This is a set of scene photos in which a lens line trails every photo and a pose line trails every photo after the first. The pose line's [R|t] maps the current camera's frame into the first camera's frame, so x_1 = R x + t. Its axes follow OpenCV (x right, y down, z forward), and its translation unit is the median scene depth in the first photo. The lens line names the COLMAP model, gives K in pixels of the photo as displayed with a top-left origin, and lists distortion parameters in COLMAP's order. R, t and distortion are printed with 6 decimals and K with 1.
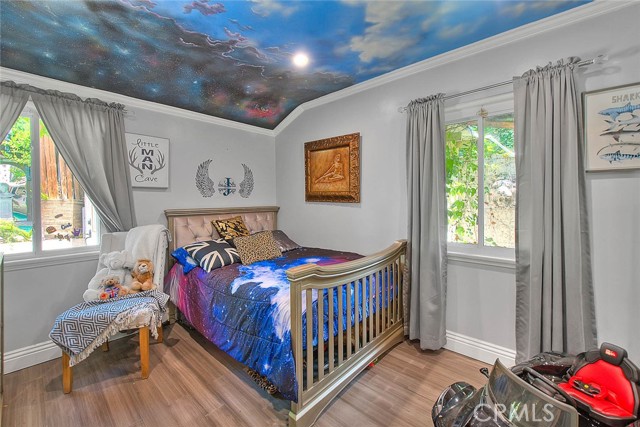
lens RADIAL K [[266.1, 0, 318.4], [0, 266.1, 200.3], [0, 0, 1]] dist [-0.001074, -0.000184]
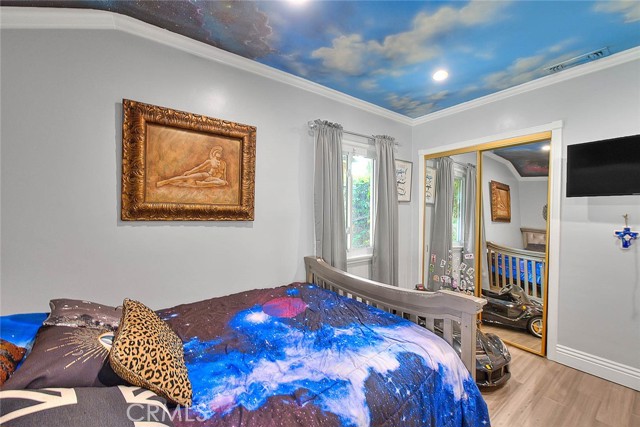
lens RADIAL K [[255.1, 0, 319.2], [0, 255.1, 213.4], [0, 0, 1]] dist [-0.002817, -0.000950]
pose [[0.202106, -0.000795, 0.979363, -0.492143], [0.002474, 0.999997, 0.000301, -0.010355], [-0.979361, 0.002362, 0.202107, 0.647240]]
